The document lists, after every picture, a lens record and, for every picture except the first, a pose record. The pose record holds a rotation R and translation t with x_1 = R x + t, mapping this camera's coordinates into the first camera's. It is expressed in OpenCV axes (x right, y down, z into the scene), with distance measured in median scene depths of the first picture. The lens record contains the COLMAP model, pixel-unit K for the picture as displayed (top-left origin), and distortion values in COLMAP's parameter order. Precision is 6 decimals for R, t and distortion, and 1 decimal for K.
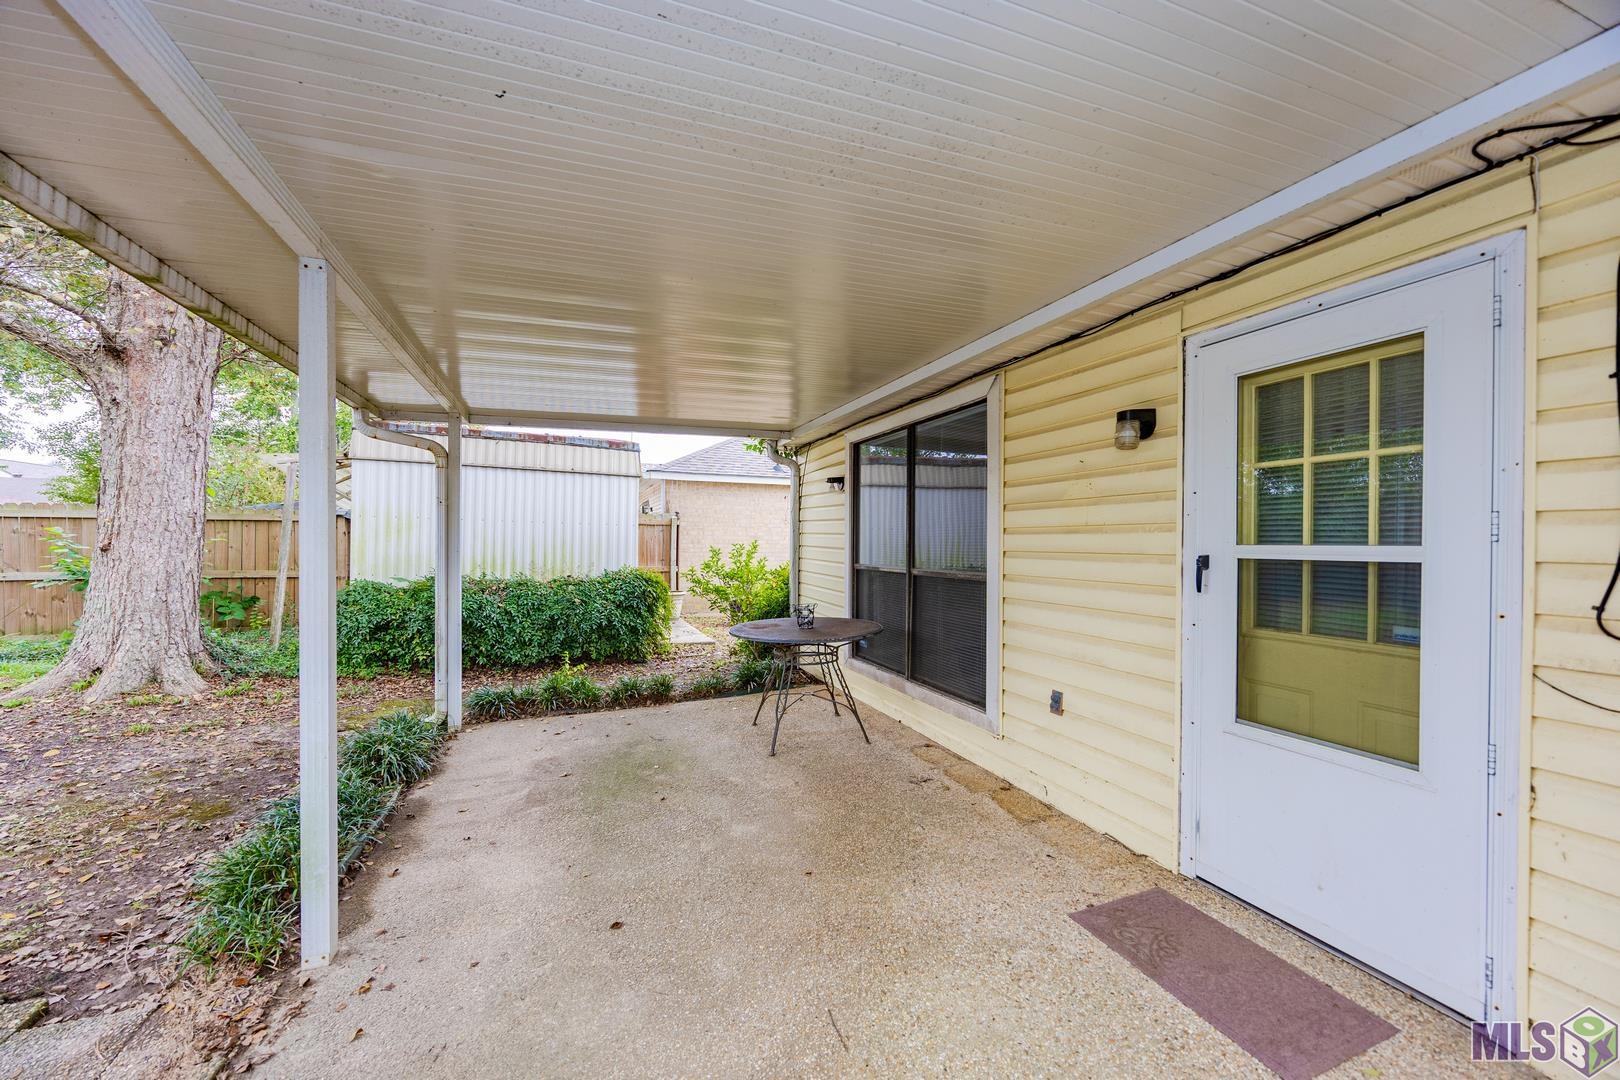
lens RADIAL K [[626.2, 0, 810.0], [0, 626.2, 540.0], [0, 0, 1]] dist [-0.006179, 0.000104]
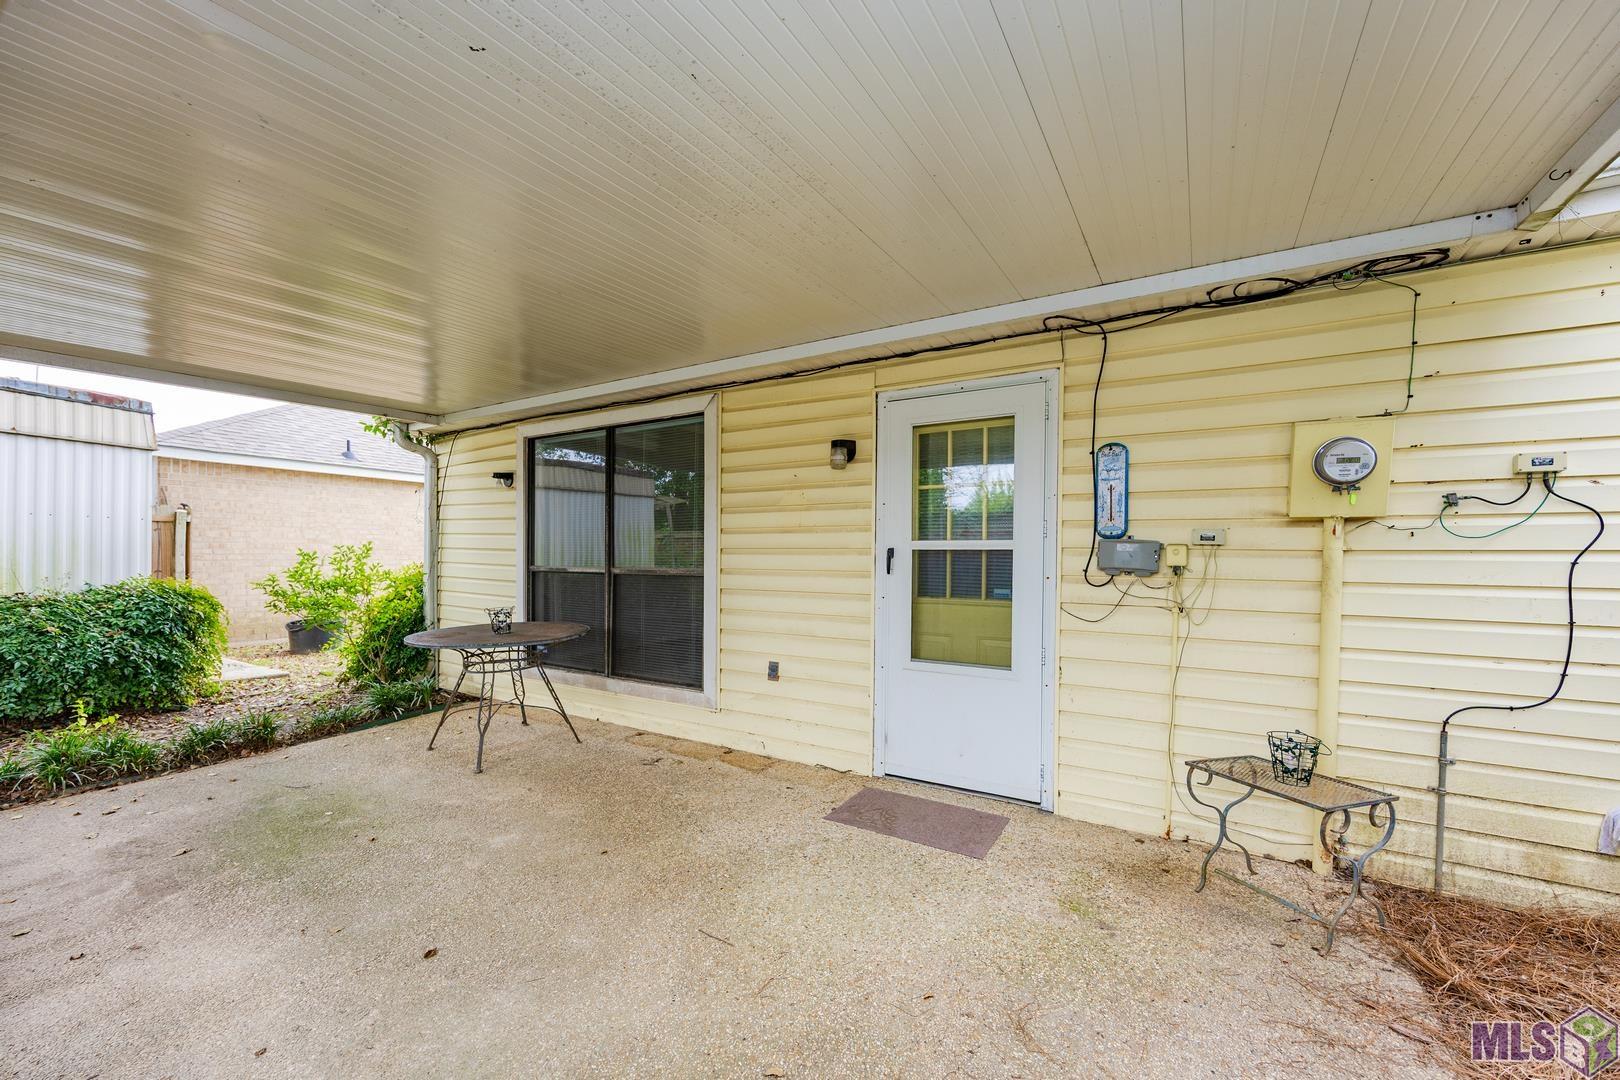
lens RADIAL K [[643.9, 0, 810.3], [0, 643.9, 555.7], [0, 0, 1]] dist [-0.007817, 0.000198]
pose [[0.796957, -0.002115, 0.604033, -0.273149], [-0.003480, 0.999961, 0.008092, 0.020769], [-0.604026, -0.008551, 0.796918, -0.041459]]
